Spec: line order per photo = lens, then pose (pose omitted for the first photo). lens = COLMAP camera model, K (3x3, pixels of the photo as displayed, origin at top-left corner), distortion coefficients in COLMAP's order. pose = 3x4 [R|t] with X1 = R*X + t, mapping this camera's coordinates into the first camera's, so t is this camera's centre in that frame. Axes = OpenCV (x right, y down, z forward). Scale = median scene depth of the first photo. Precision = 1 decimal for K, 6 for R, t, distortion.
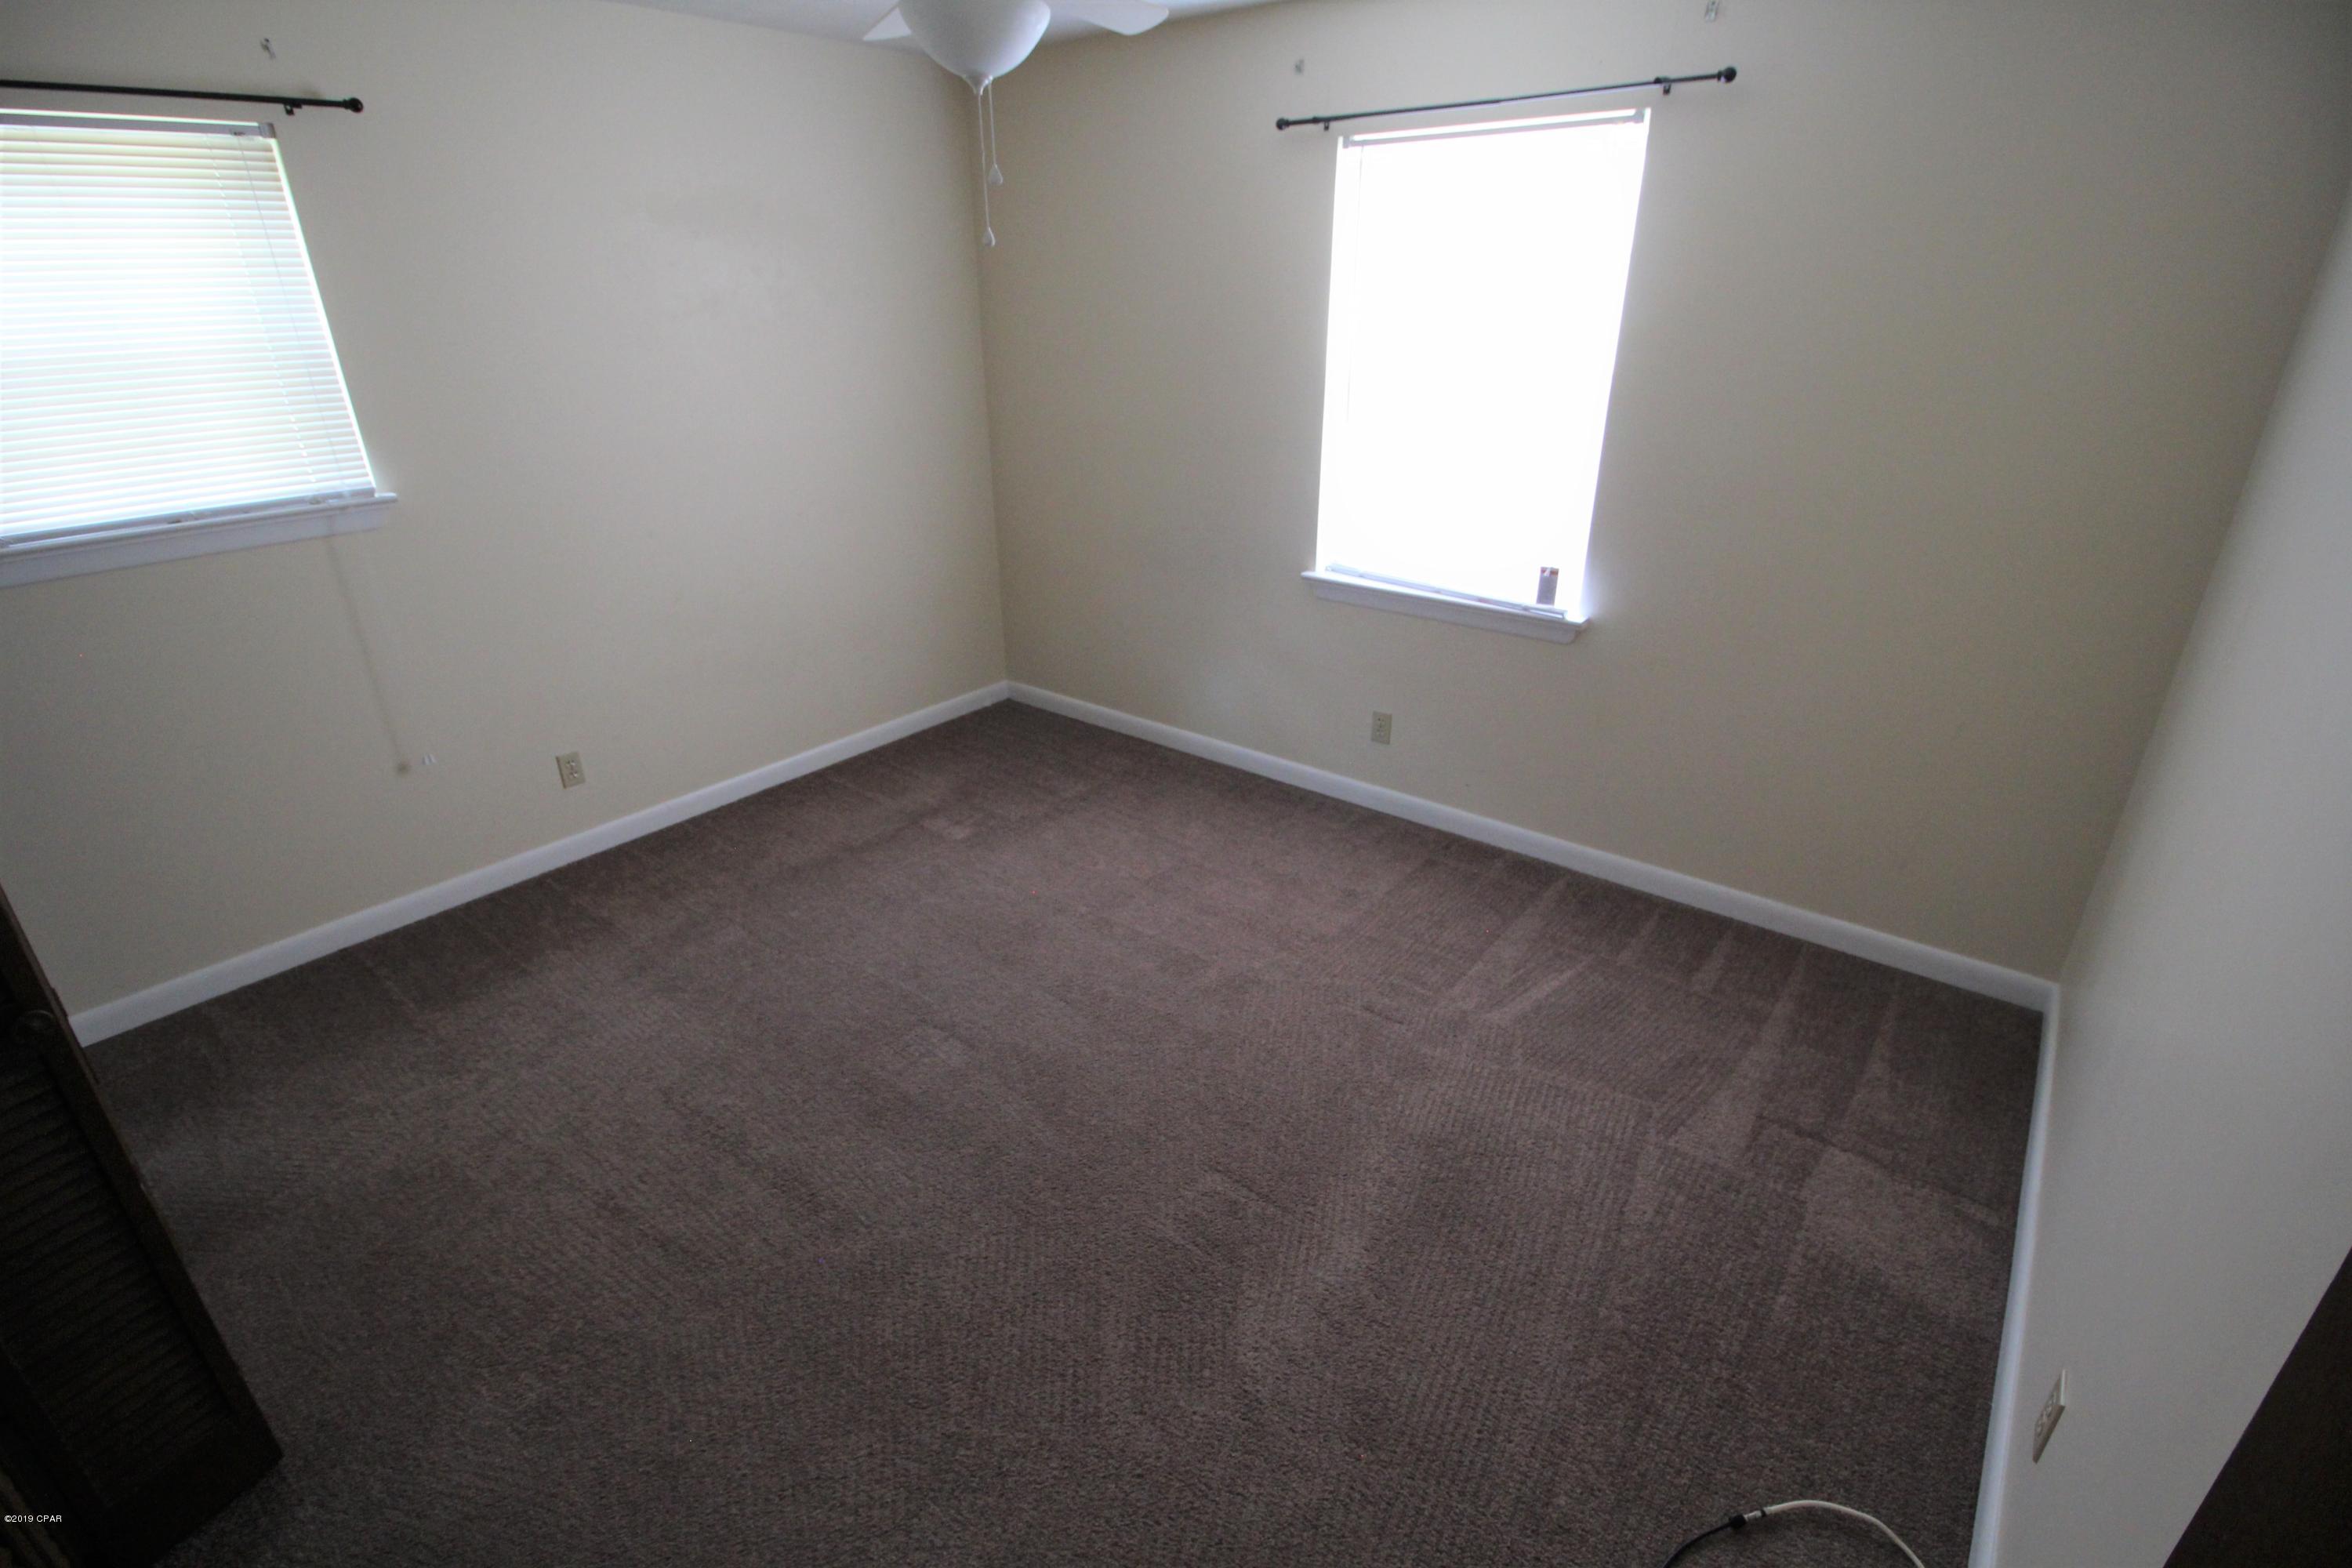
lens RADIAL K [[1095.0, 0, 1157.8], [0, 1095.0, 771.3], [0, 0, 1]] dist [0.003419, -0.015322]
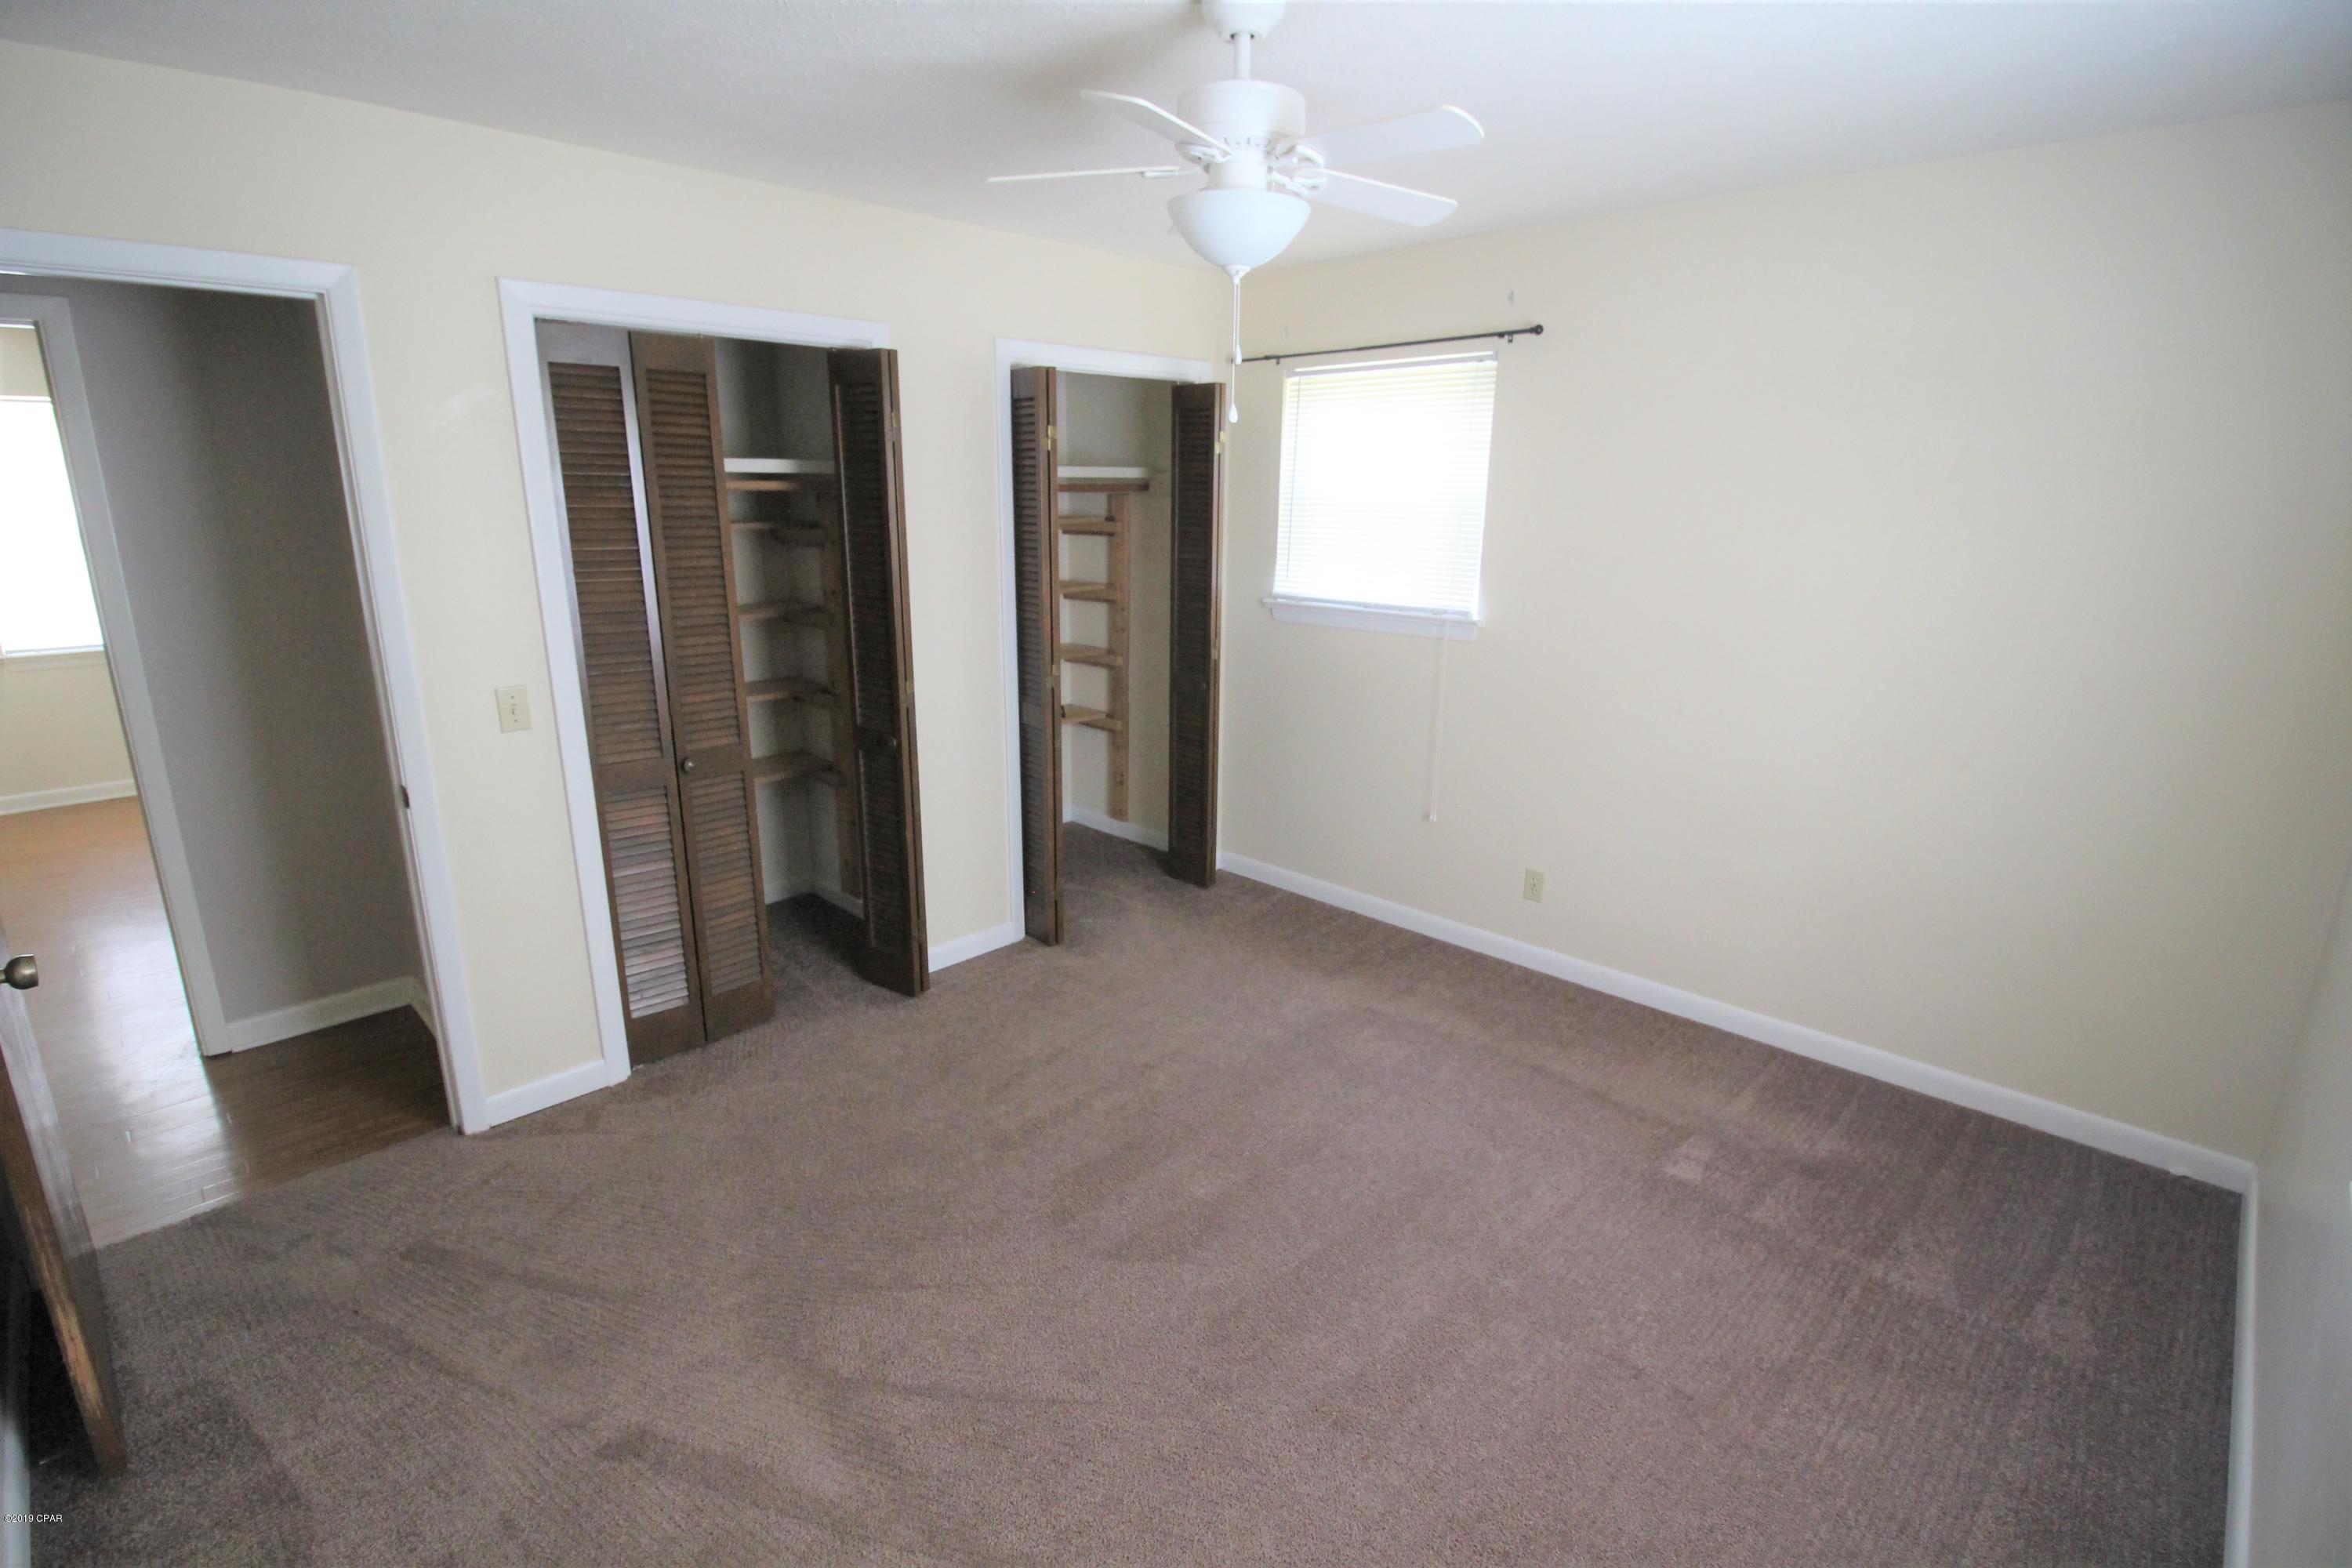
lens RADIAL K [[1095.0, 0, 1157.8], [0, 1095.0, 771.3], [0, 0, 1]] dist [0.003419, -0.015322]
pose [[-0.087148, 0.270170, -0.958860, 0.531285], [-0.402752, 0.870797, 0.281962, -0.266891], [0.911151, 0.410756, 0.032923, 0.592074]]
